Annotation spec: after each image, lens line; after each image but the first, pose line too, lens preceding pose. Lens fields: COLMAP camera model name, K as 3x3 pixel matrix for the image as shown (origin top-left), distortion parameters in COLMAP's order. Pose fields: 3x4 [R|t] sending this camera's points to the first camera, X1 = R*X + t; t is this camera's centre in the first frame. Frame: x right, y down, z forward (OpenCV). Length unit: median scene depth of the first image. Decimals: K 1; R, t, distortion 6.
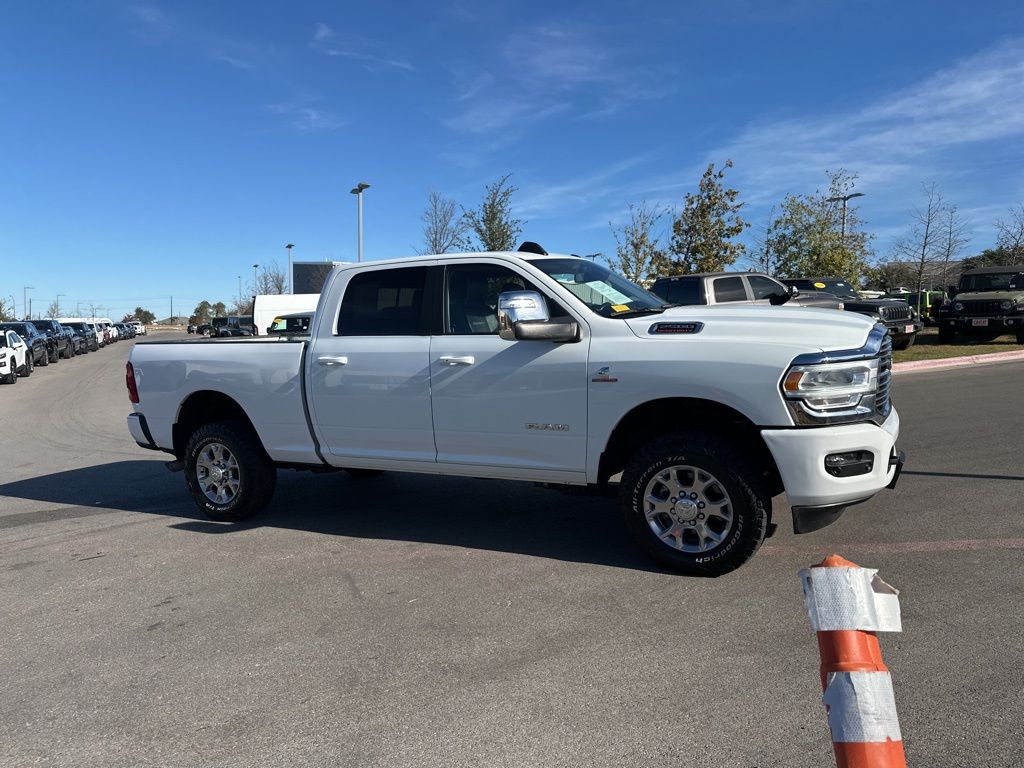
lens RADIAL K [[732.0, 0, 508.9], [0, 732.0, 361.7], [0, 0, 1]] dist [0.030688, -0.034298]
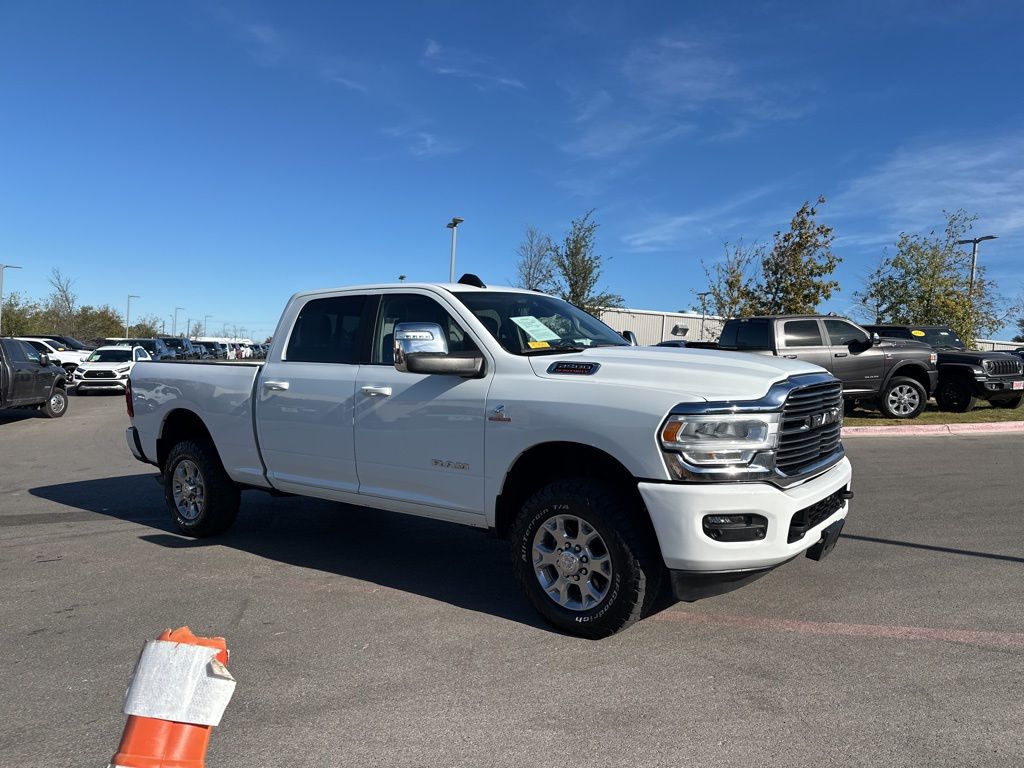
lens RADIAL K [[786.3, 0, 511.1], [0, 786.3, 426.3], [0, 0, 1]] dist [0.012650, -0.000360]
pose [[0.982768, 0.065004, -0.173037, 0.258592], [-0.060112, 0.997634, 0.033367, -0.000434], [0.174797, -0.022390, 0.984350, 0.002991]]
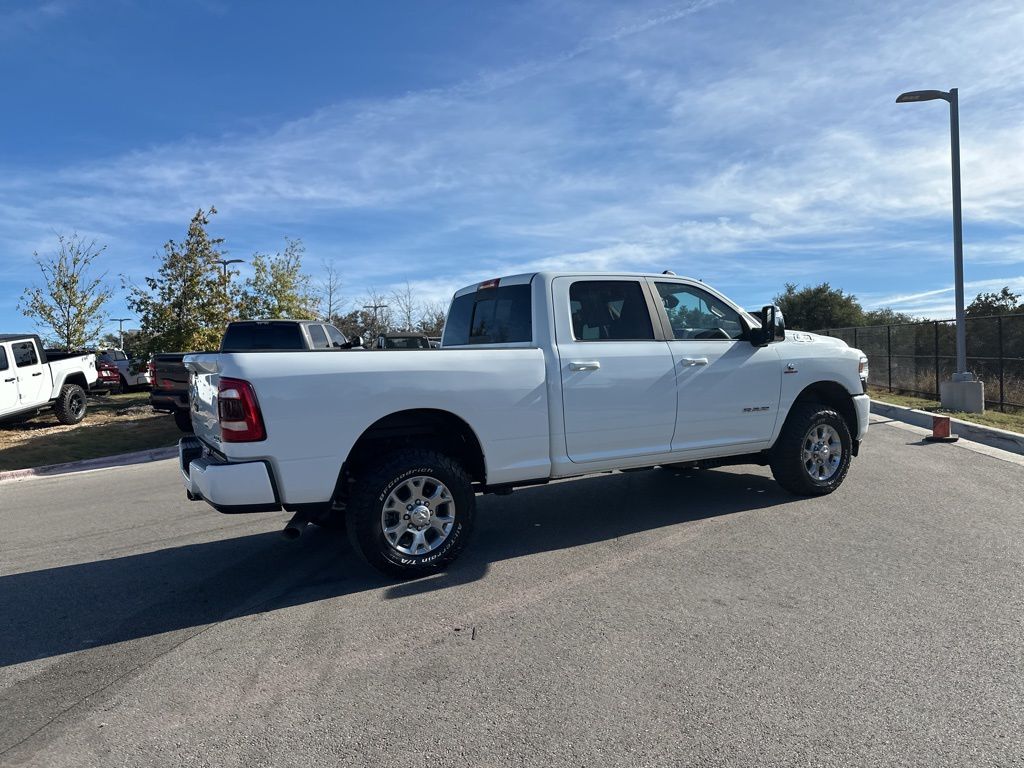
lens RADIAL K [[737.1, 0, 513.4], [0, 737.1, 386.0], [0, 0, 1]] dist [0.076591, -0.080381]
pose [[0.532589, -0.009815, 0.846317, -1.134399], [0.064404, 0.997504, -0.028961, 0.049237], [-0.843920, 0.069931, 0.531891, 0.548495]]
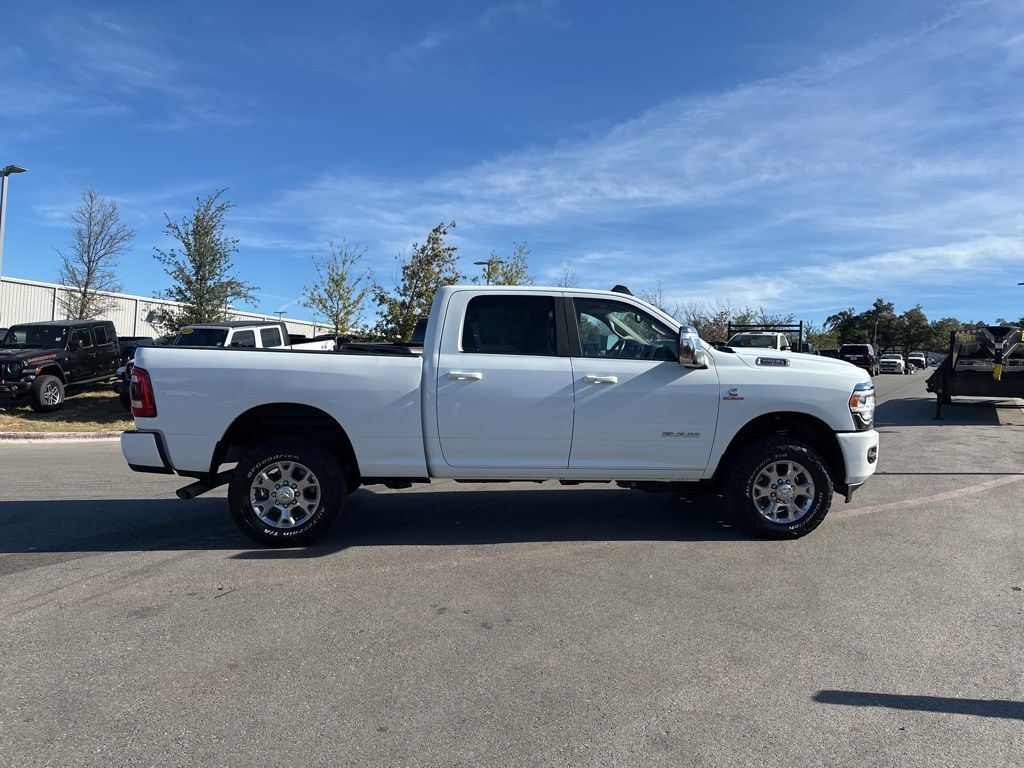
lens RADIAL K [[738.9, 0, 513.9], [0, 738.9, 362.0], [0, 0, 1]] dist [0.084974, -0.105984]
pose [[0.829752, 0.056073, 0.555308, -0.769204], [-0.024486, 0.997640, -0.064151, 0.045318], [-0.557594, 0.039632, 0.829167, 0.077888]]
